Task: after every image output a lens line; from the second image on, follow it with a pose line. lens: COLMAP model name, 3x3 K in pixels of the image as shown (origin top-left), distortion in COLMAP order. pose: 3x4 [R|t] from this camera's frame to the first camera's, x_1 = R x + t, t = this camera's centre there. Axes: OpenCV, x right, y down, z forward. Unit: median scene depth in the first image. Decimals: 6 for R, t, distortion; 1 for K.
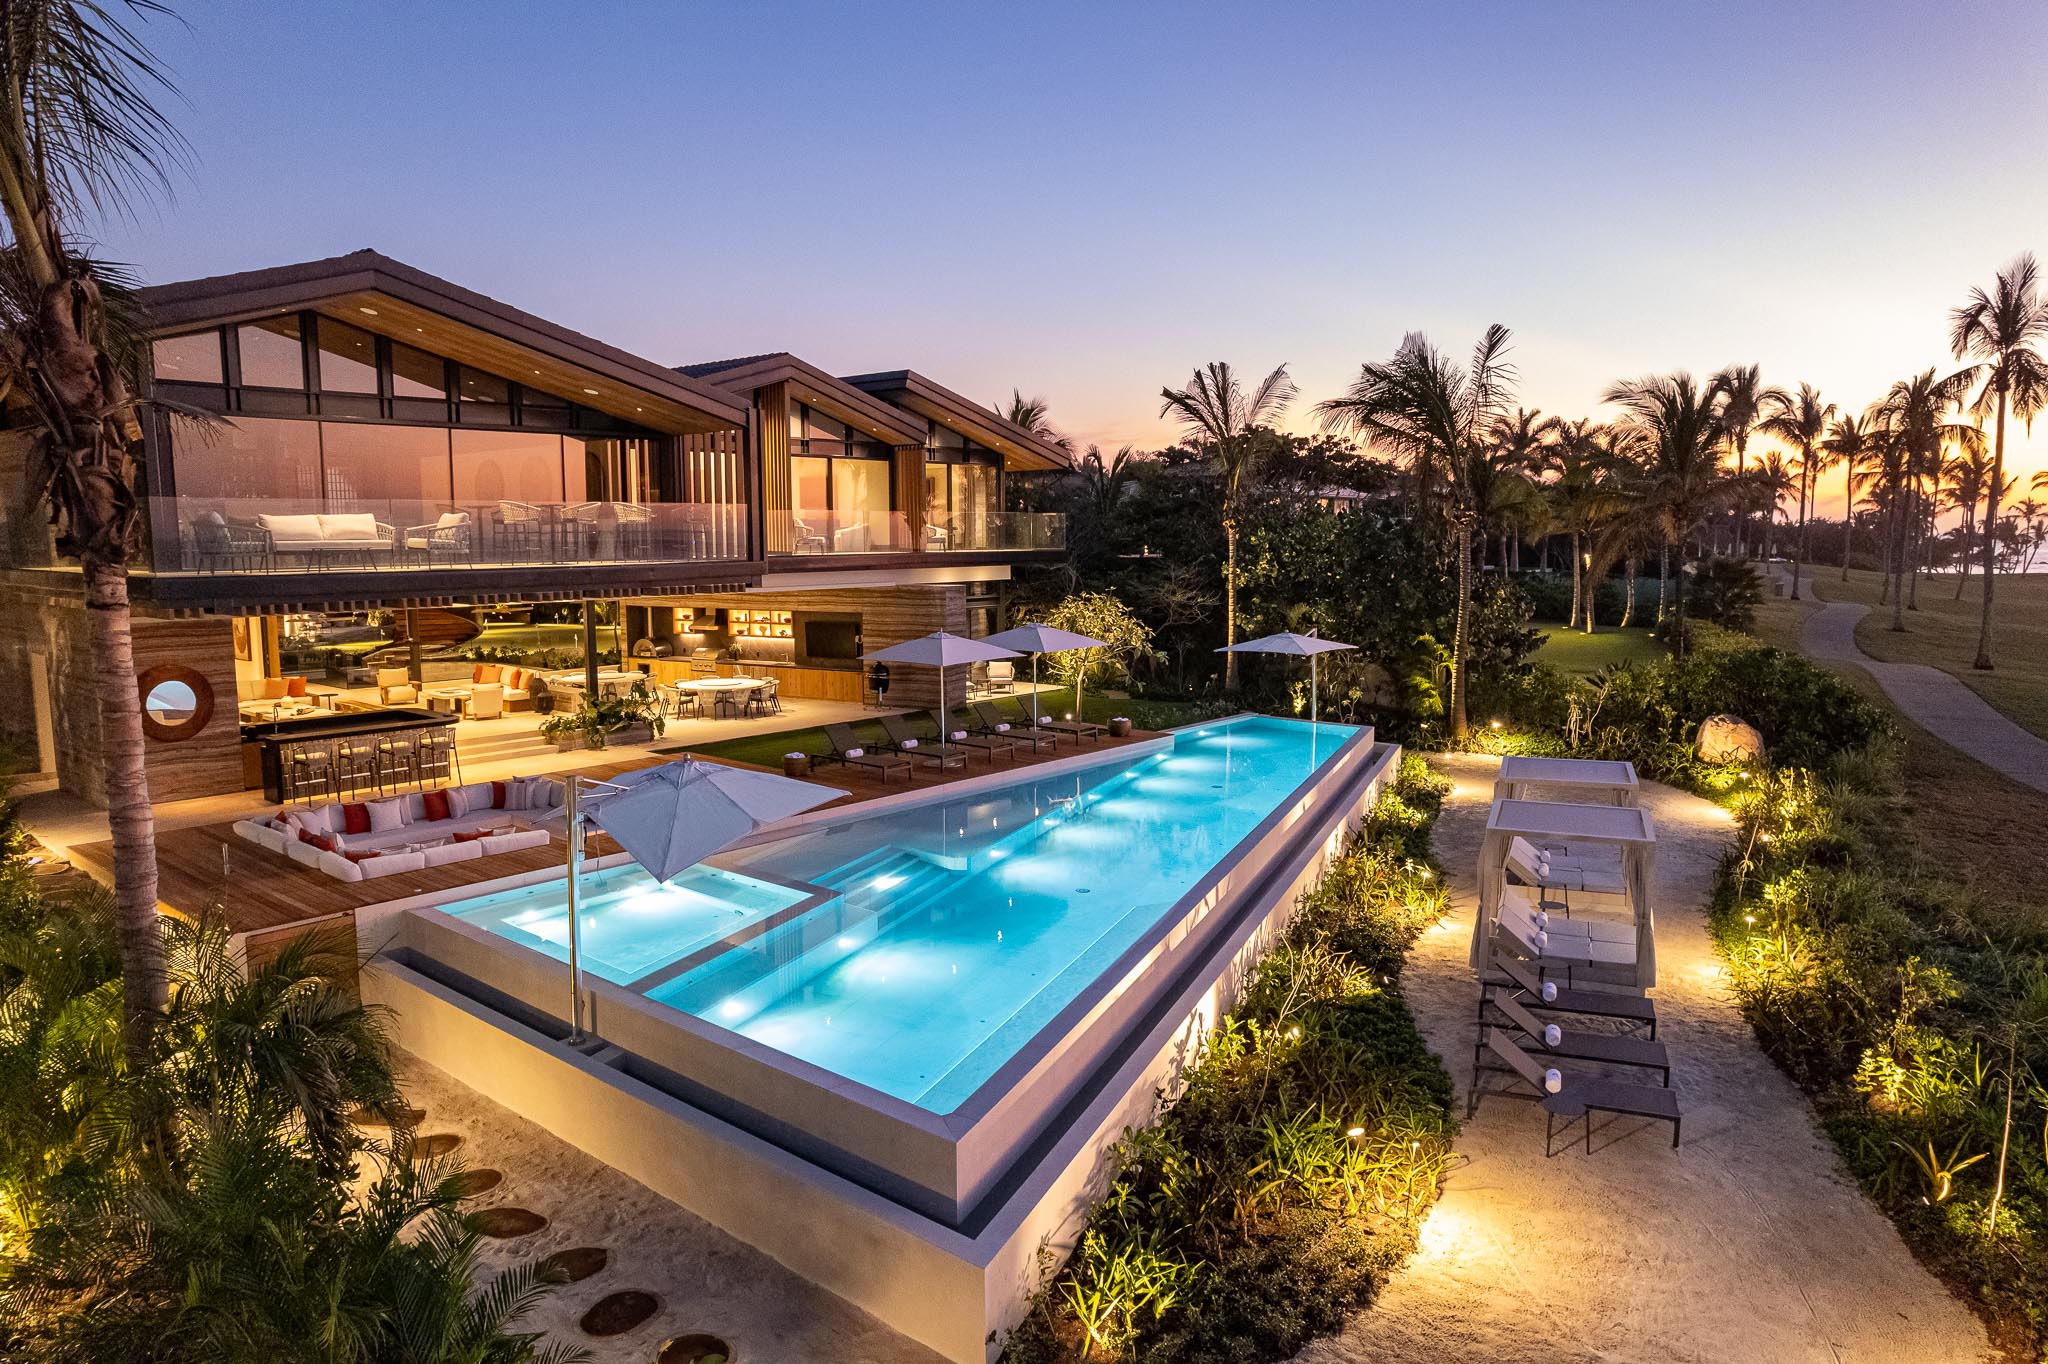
lens RADIAL K [[1309.6, 0, 1015.9], [0, 1309.6, 690.2], [0, 0, 1]] dist [-0.078565, 0.072752]
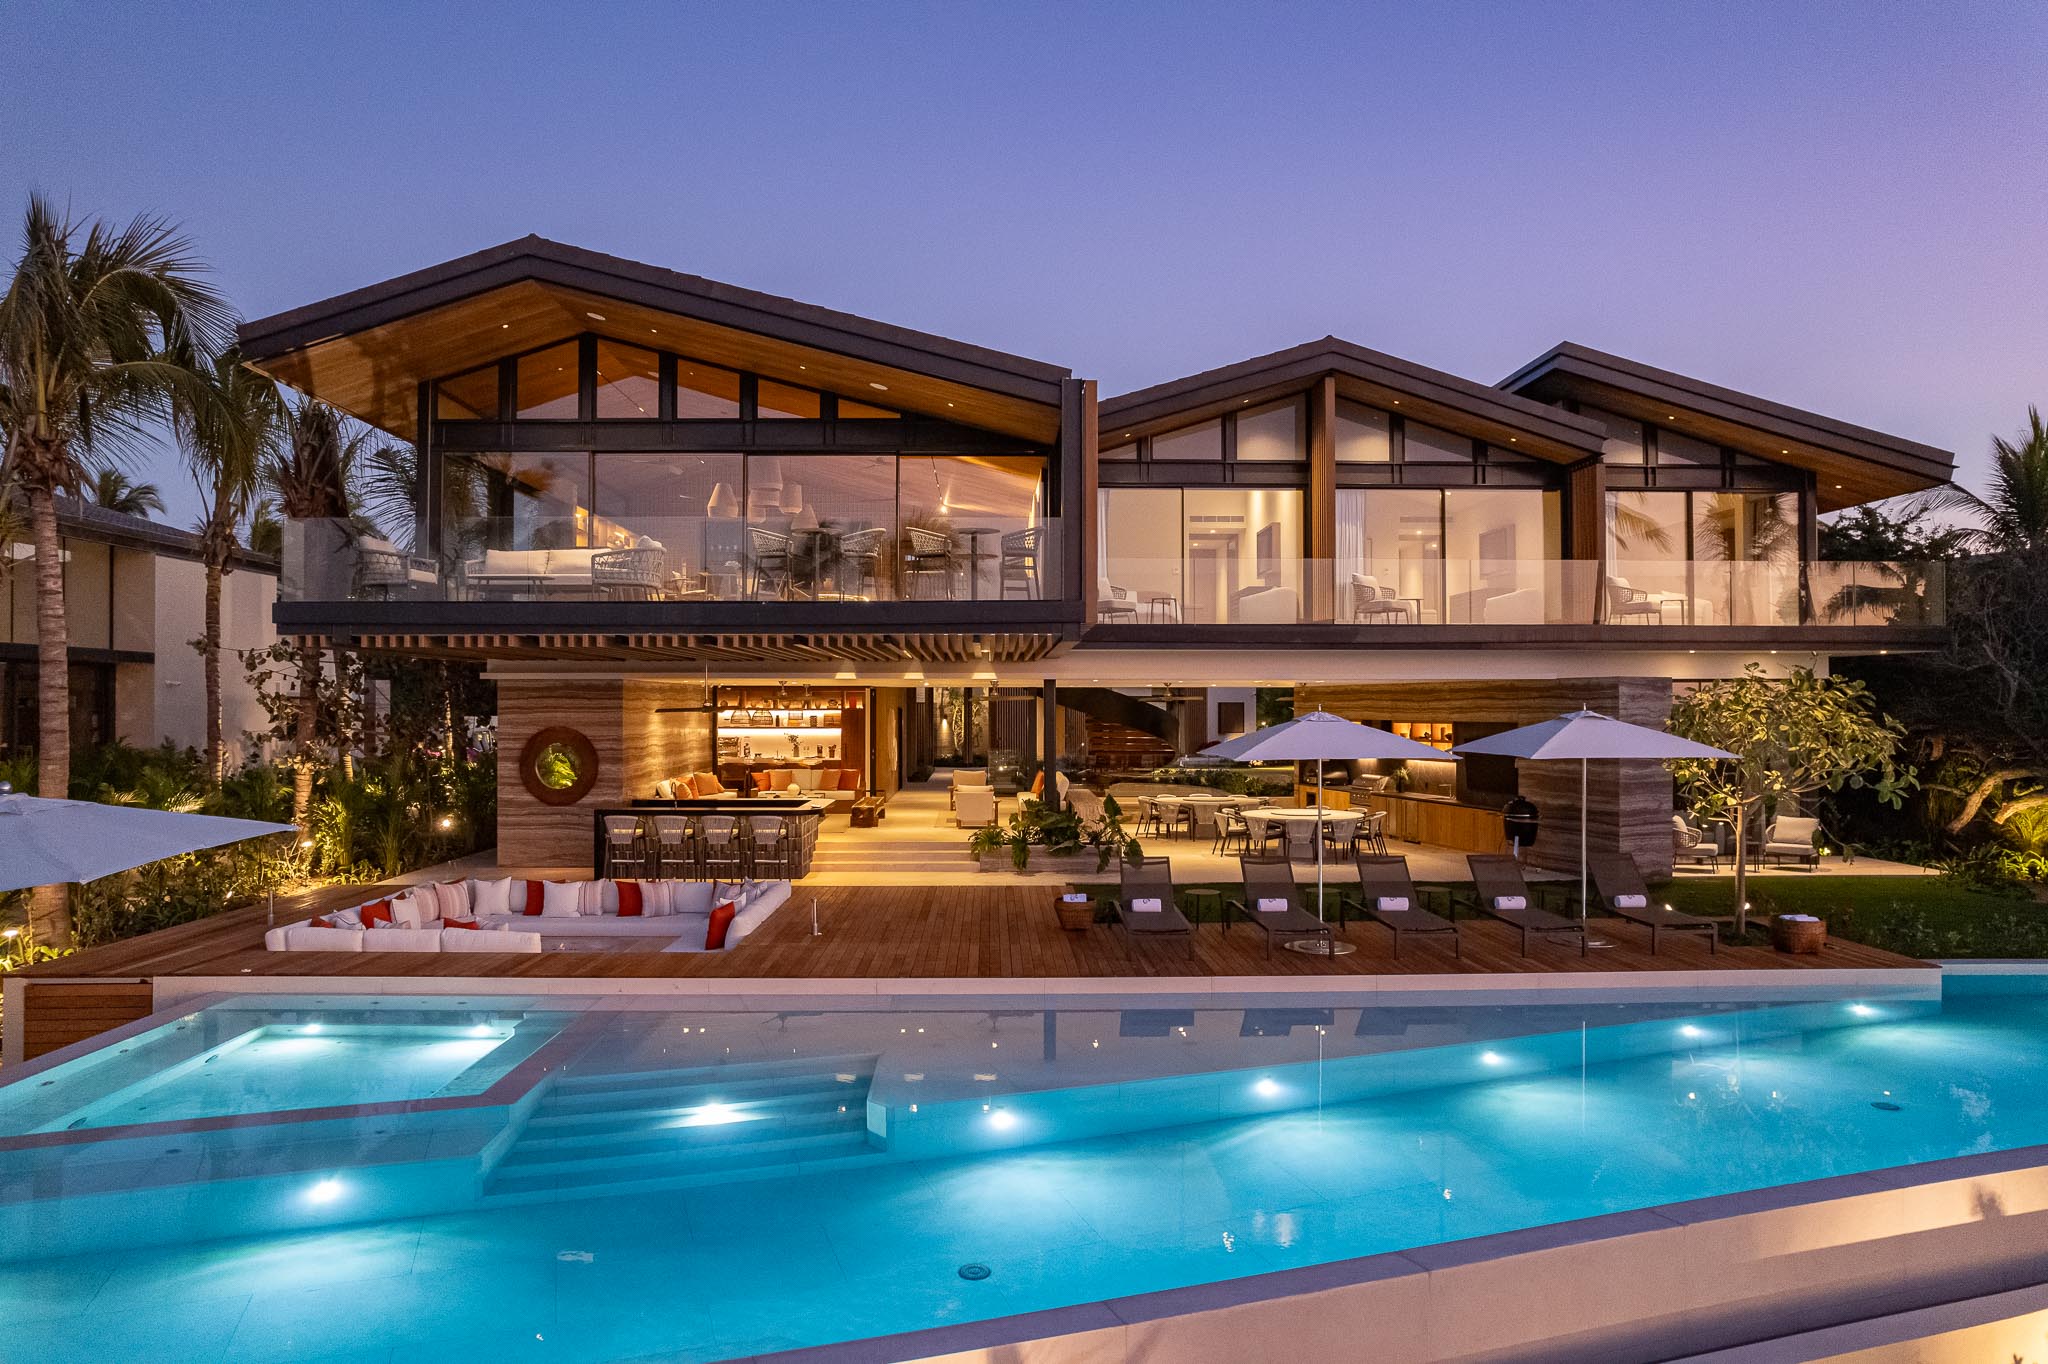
lens RADIAL K [[1309.6, 0, 1015.9], [0, 1309.6, 690.2], [0, 0, 1]] dist [-0.078565, 0.072752]
pose [[0.667970, -0.006361, -0.744161, 0.222410], [-0.091798, 0.991622, -0.090876, 0.007953], [0.738504, 0.129015, 0.661790, 0.426630]]
